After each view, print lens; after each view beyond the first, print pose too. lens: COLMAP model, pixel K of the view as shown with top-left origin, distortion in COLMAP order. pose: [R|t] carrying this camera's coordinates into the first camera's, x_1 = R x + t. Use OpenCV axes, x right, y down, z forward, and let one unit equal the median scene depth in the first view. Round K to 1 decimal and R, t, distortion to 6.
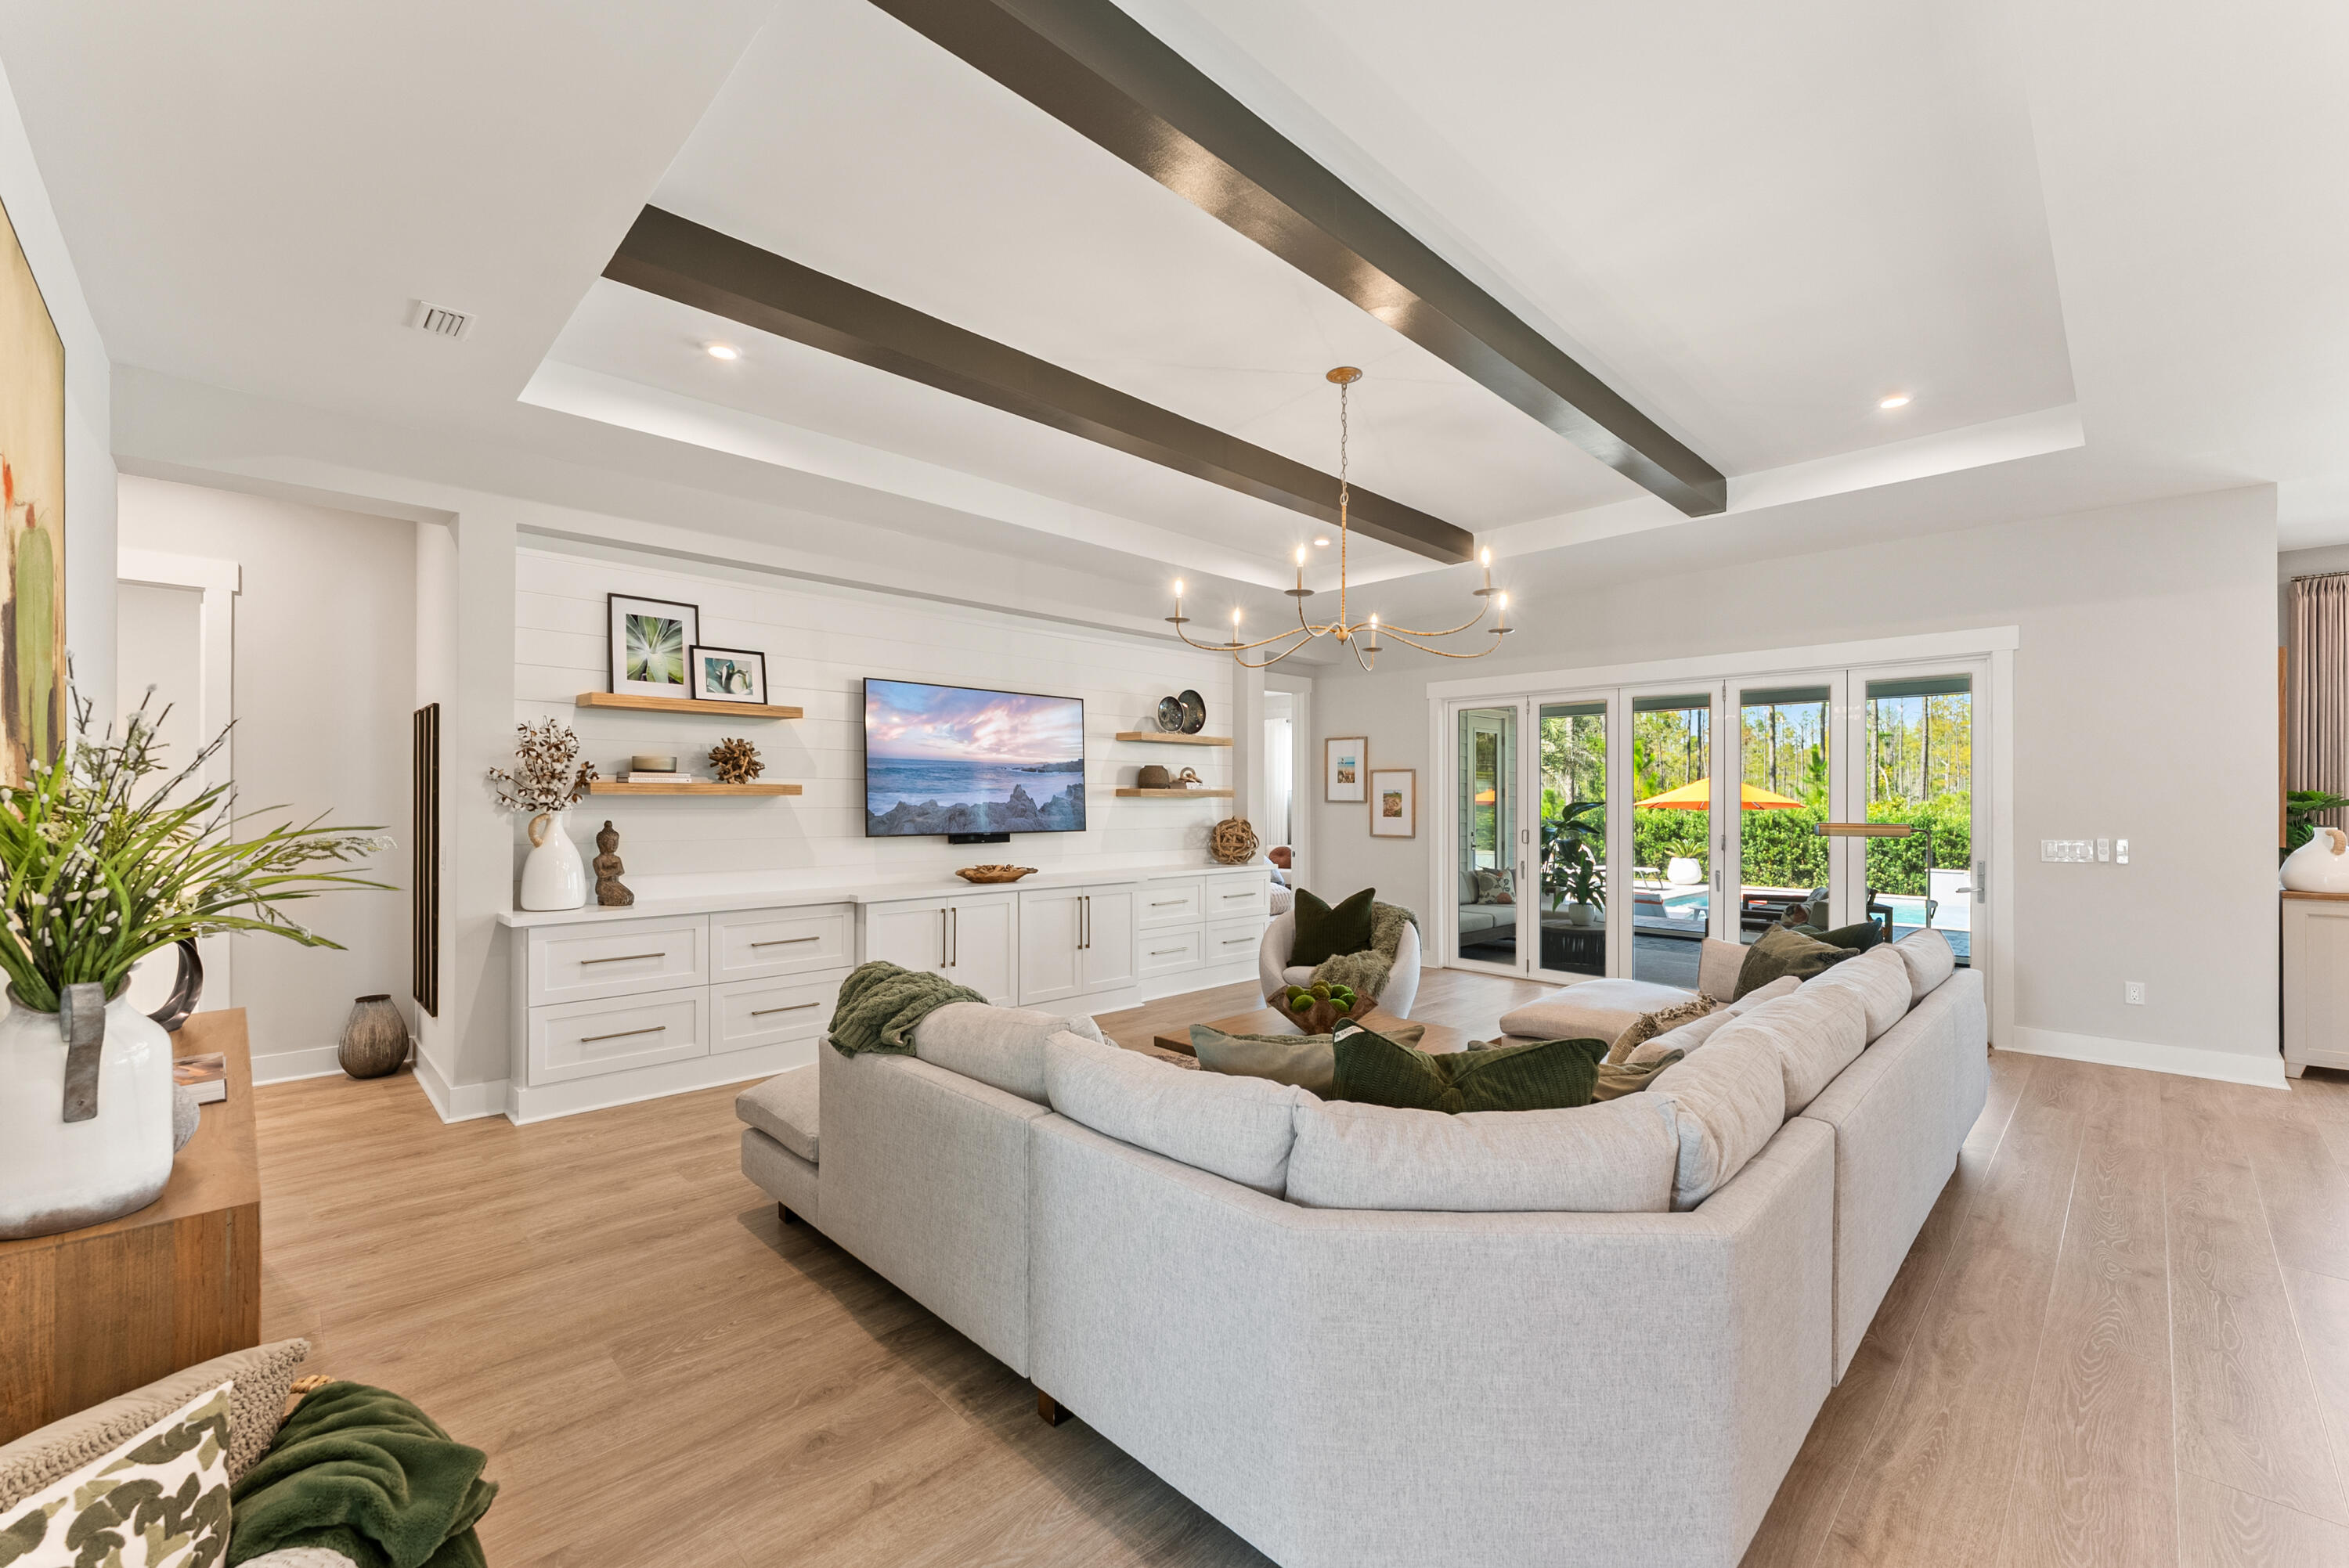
lens RADIAL K [[946.6, 0, 1174.5], [0, 946.6, 784.0], [0, 0, 1]] dist [-0.001441, 0.000152]
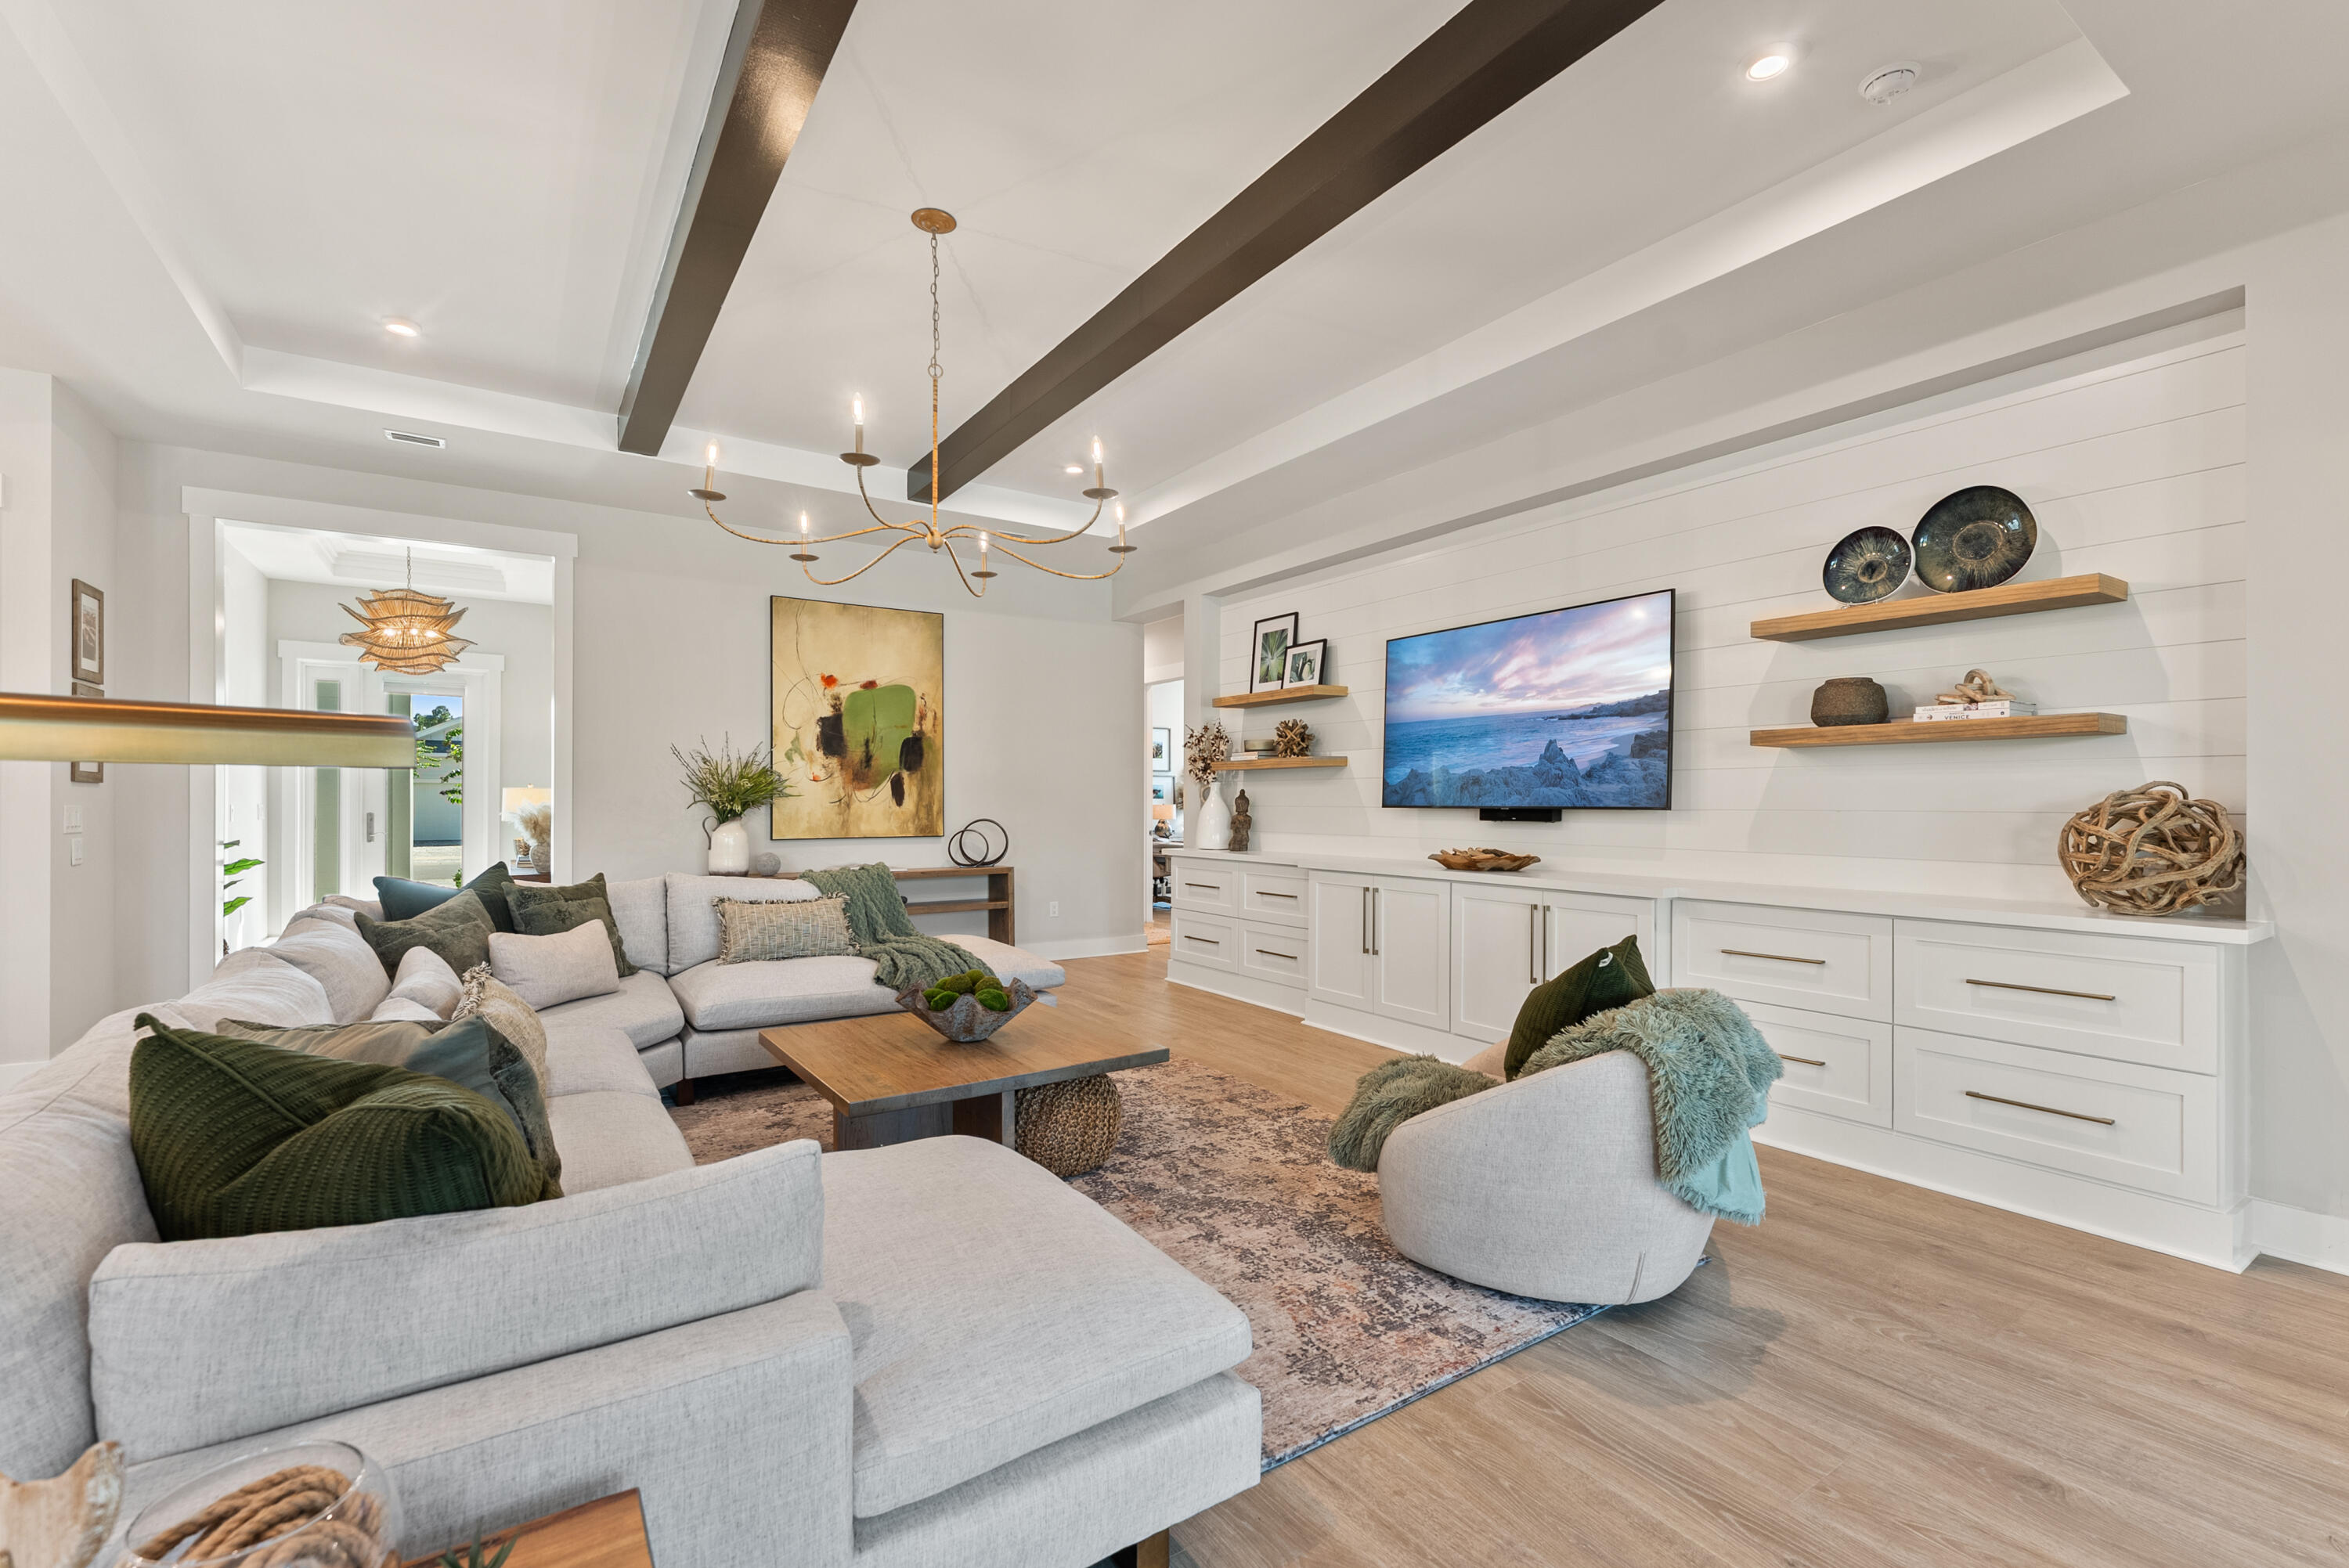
lens RADIAL K [[1008.7, 0, 1174.5], [0, 1008.7, 784.0], [0, 0, 1]] dist [0.001087, 0.000027]
pose [[-0.183150, -0.021696, -0.982846, 0.710558], [0.014009, 0.999597, -0.024676, 0.054430], [0.982985, -0.018288, -0.182772, 0.971980]]
